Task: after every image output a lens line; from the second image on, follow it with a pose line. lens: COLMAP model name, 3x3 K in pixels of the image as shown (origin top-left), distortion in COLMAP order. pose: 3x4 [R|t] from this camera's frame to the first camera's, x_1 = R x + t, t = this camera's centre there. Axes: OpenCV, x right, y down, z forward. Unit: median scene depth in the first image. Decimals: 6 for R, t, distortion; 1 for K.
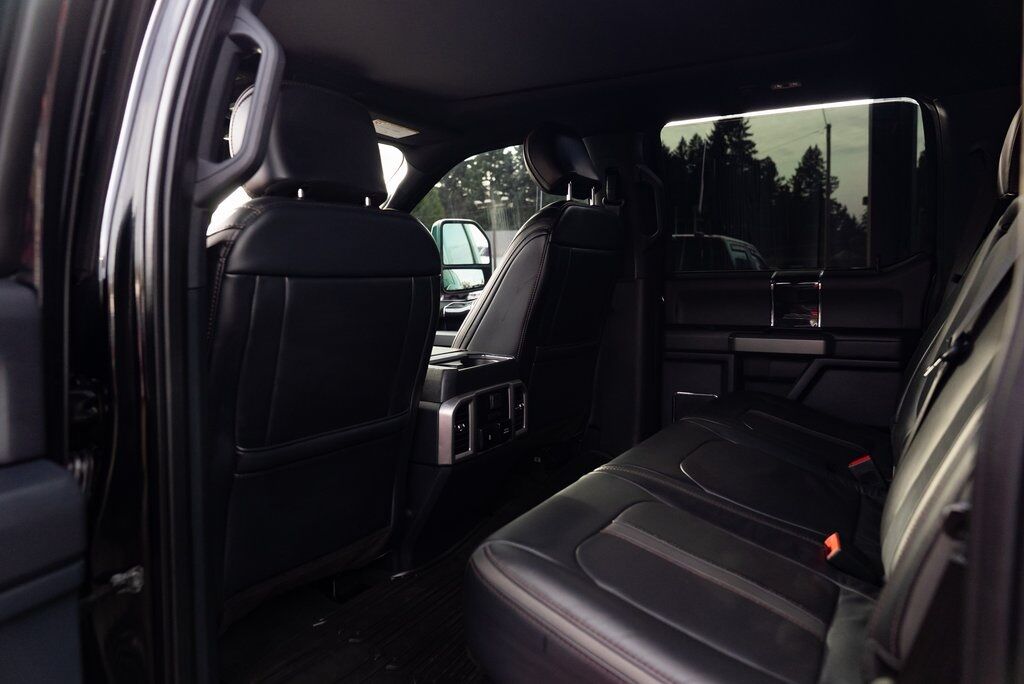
lens RADIAL K [[697.4, 0, 508.4], [0, 697.4, 346.2], [0, 0, 1]] dist [-0.041191, 0.026191]
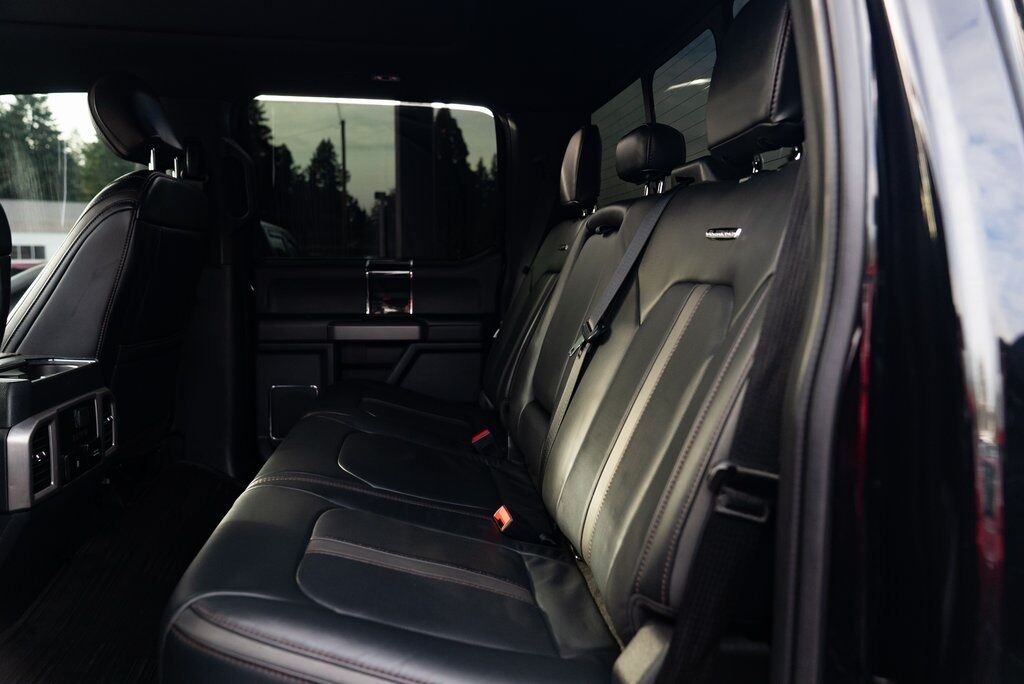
lens RADIAL K [[697.4, 0, 508.6], [0, 697.4, 347.7], [0, 0, 1]] dist [-0.041191, 0.026191]
pose [[0.785073, -0.049753, 0.617402, -0.105886], [0.036335, 0.998751, 0.034282, -0.007999], [-0.618336, -0.004481, 0.785901, 0.080457]]
